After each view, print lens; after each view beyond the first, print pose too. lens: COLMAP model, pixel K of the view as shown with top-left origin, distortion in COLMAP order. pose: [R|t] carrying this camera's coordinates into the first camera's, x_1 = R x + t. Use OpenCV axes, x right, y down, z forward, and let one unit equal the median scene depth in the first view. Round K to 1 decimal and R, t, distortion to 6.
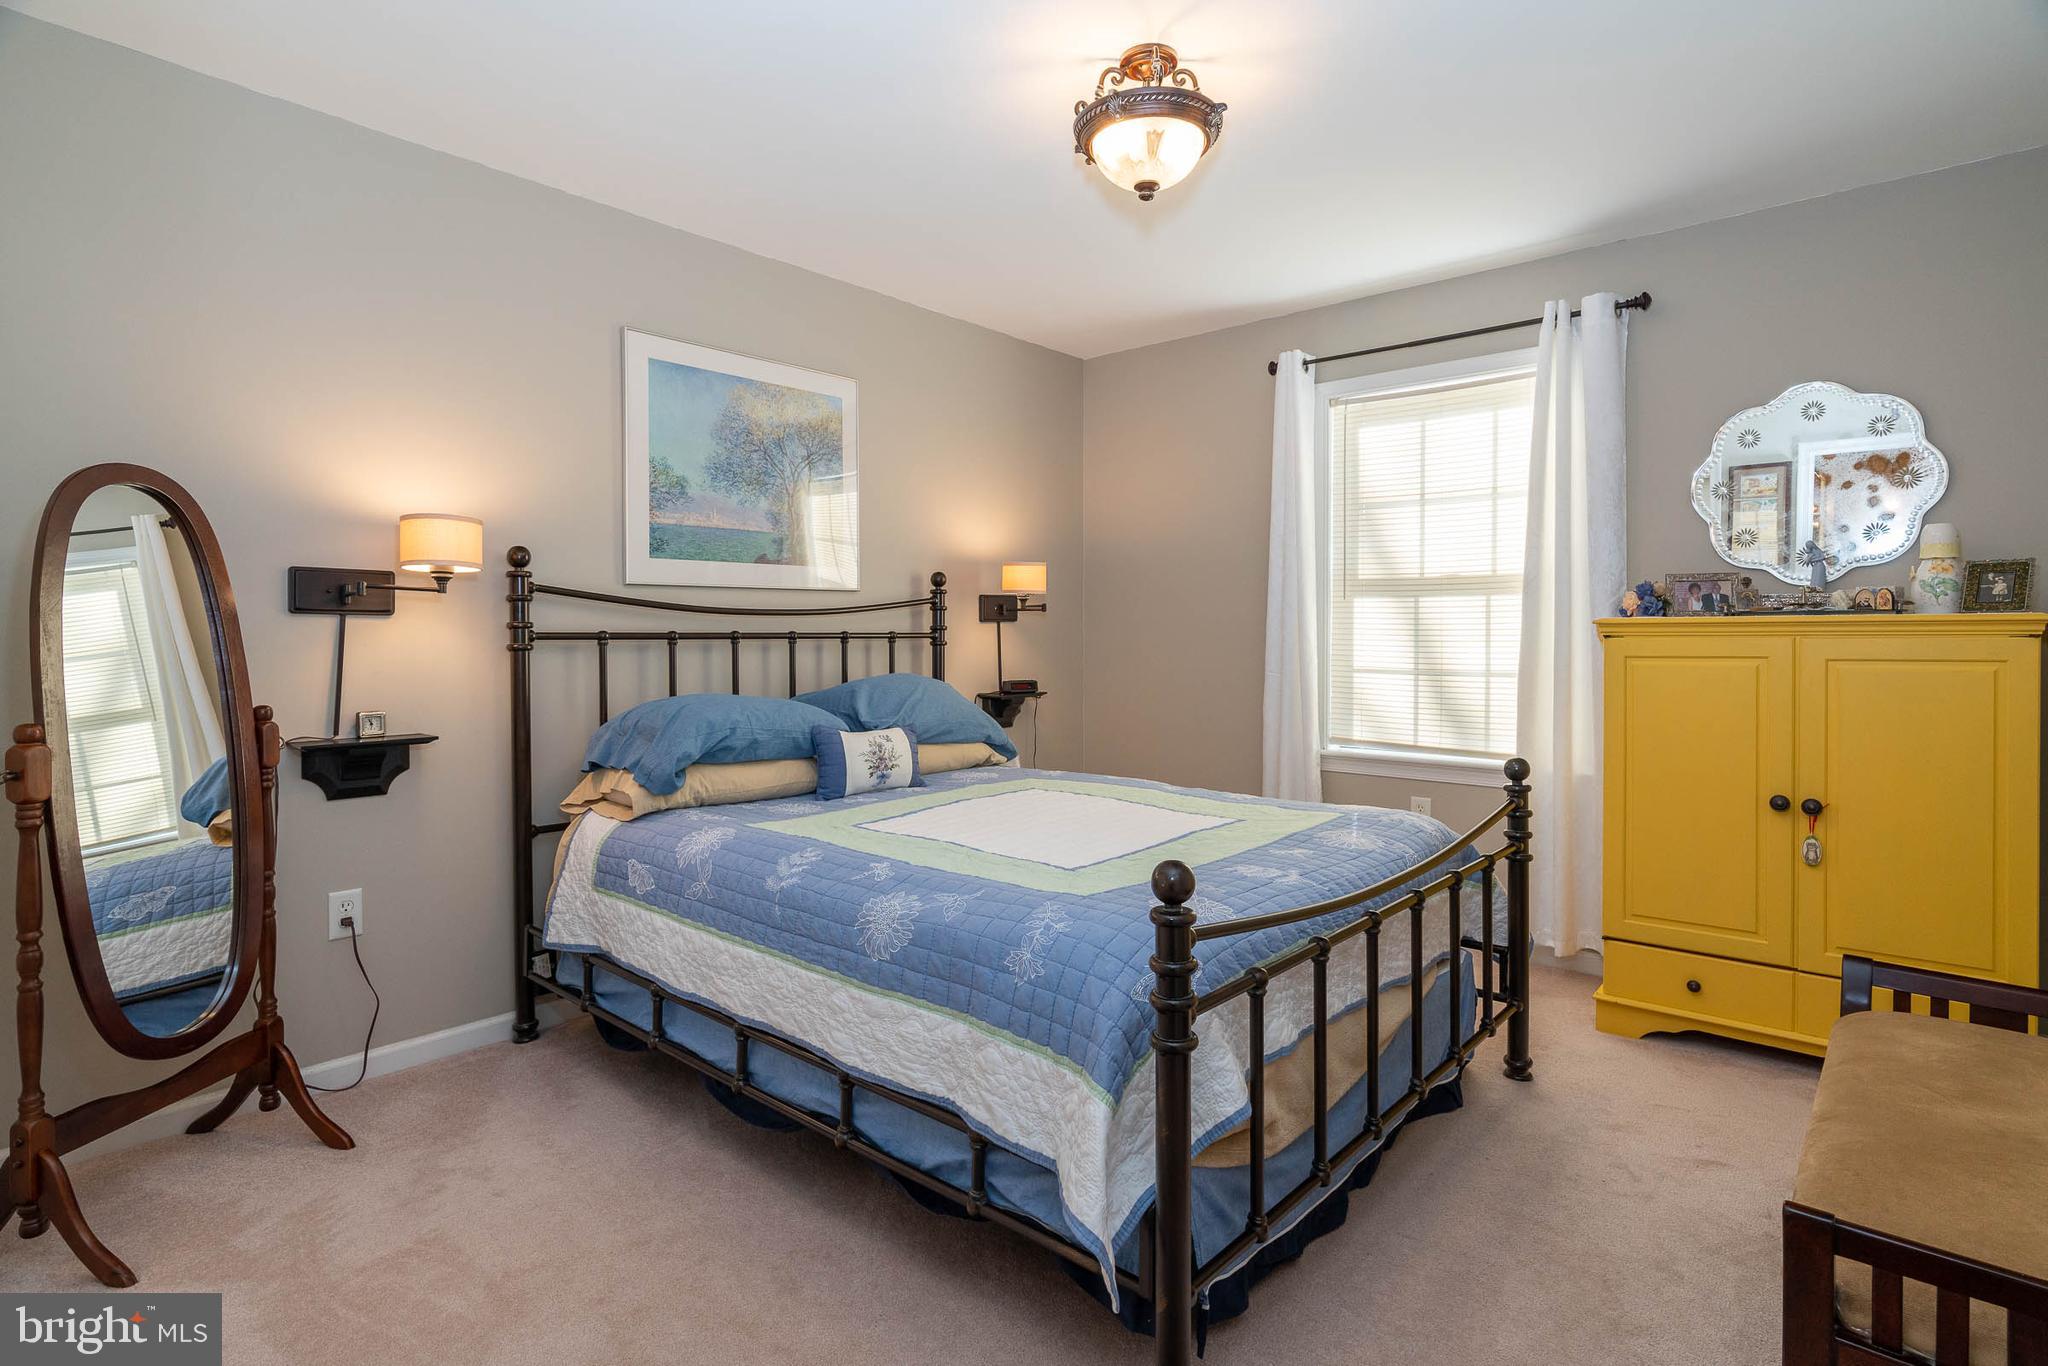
lens RADIAL K [[1031.9, 0, 1019.2], [0, 1031.9, 627.1], [0, 0, 1]] dist [0.004749, 0.001312]
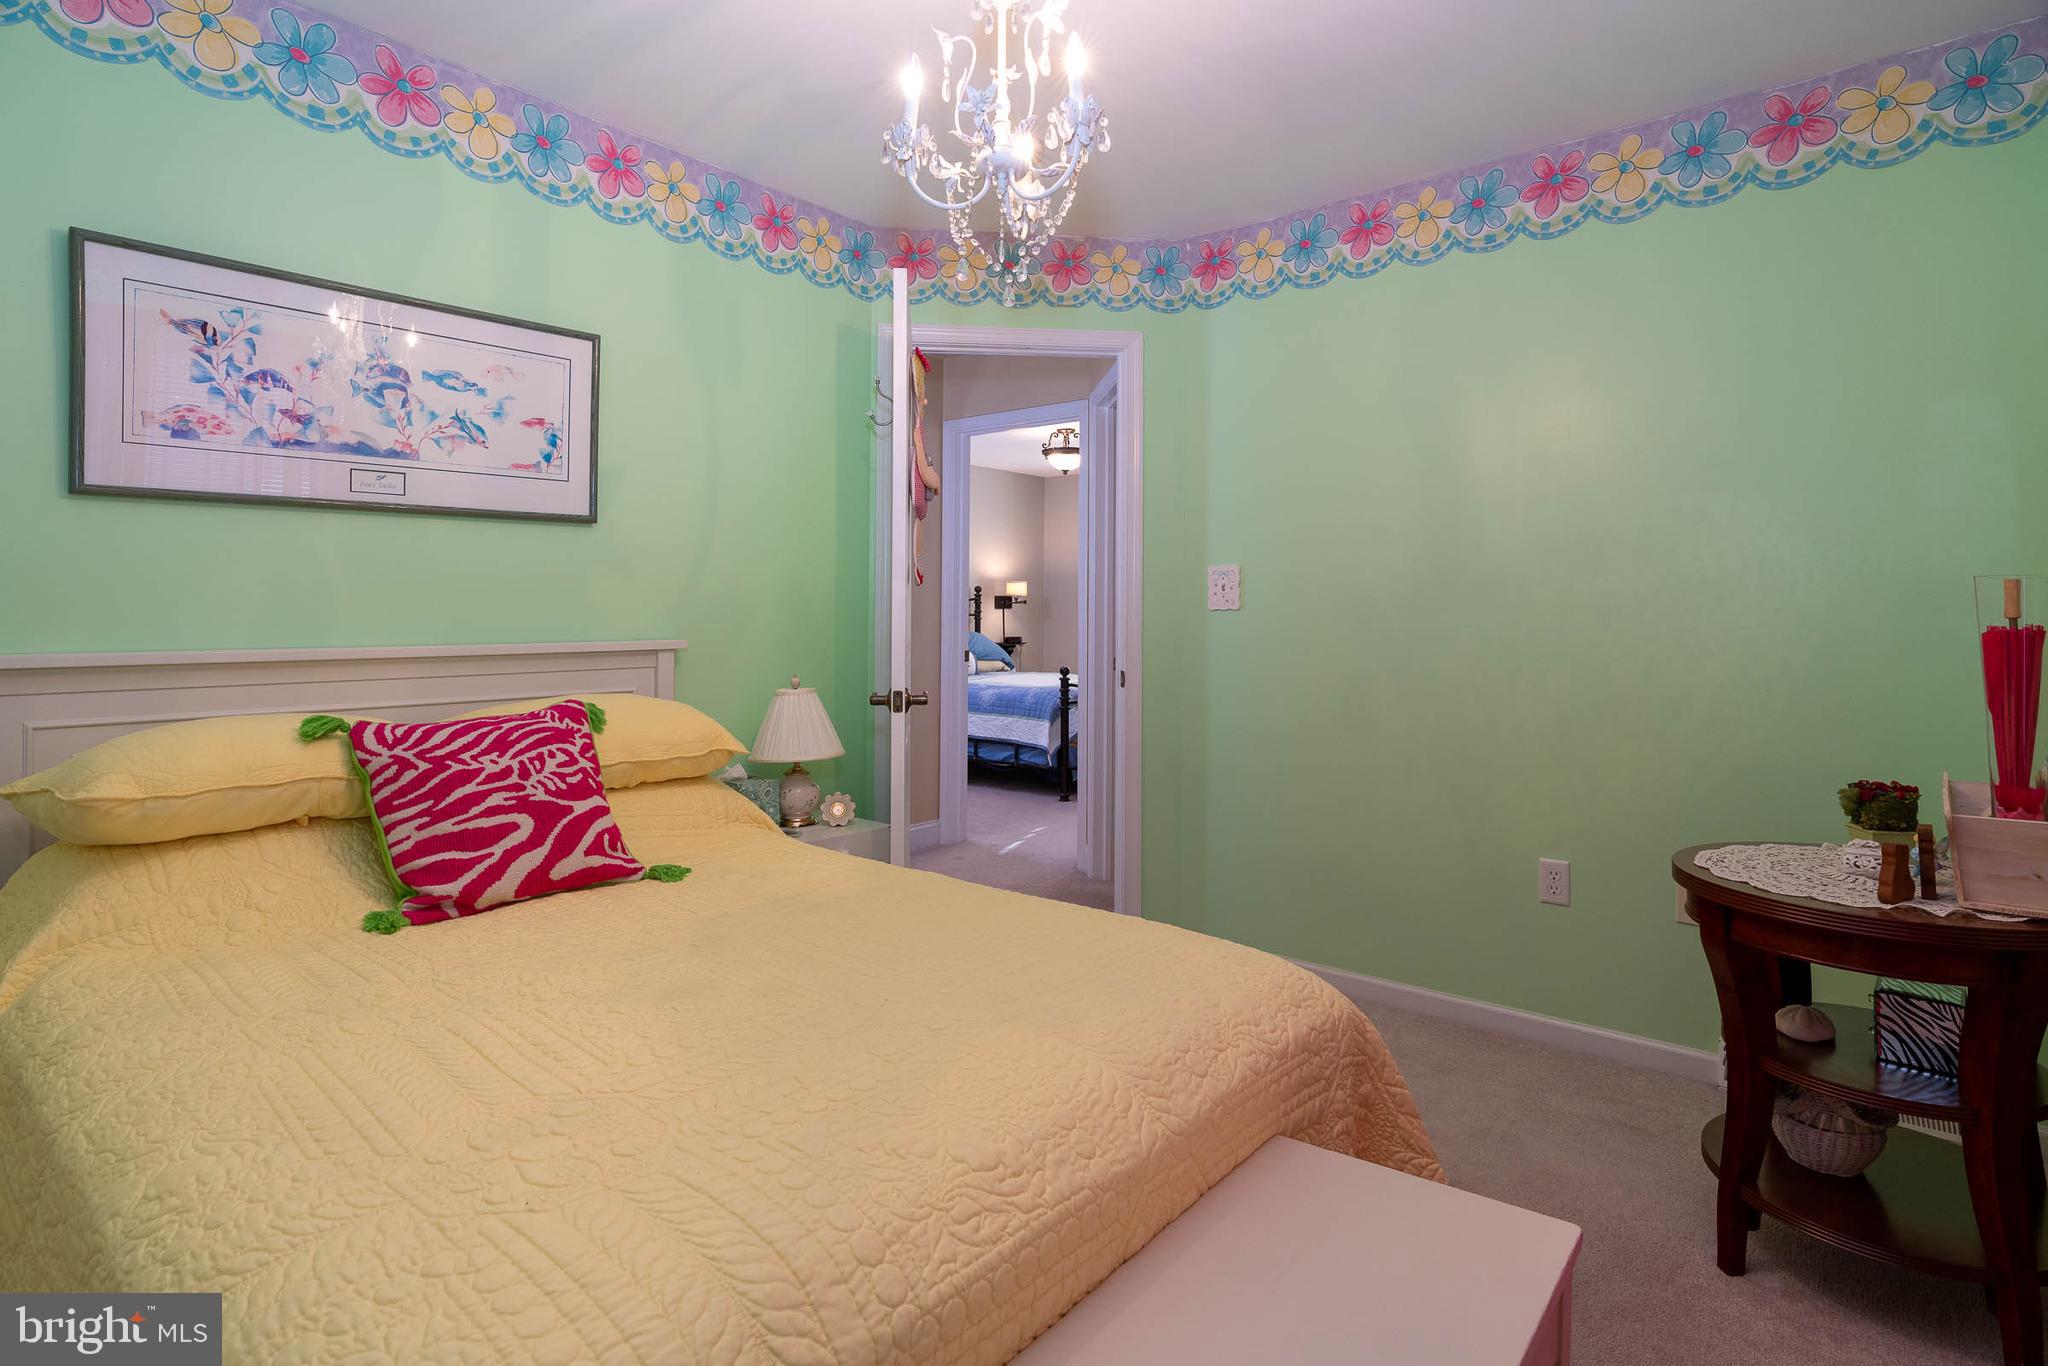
lens RADIAL K [[1031.9, 0, 1019.2], [0, 1031.9, 627.1], [0, 0, 1]] dist [0.004749, 0.001312]
pose [[0.999243, 0.004369, 0.038665, -0.075666], [-0.005130, 0.999795, 0.019594, -0.009685], [-0.038571, -0.019778, 0.999060, -1.199686]]
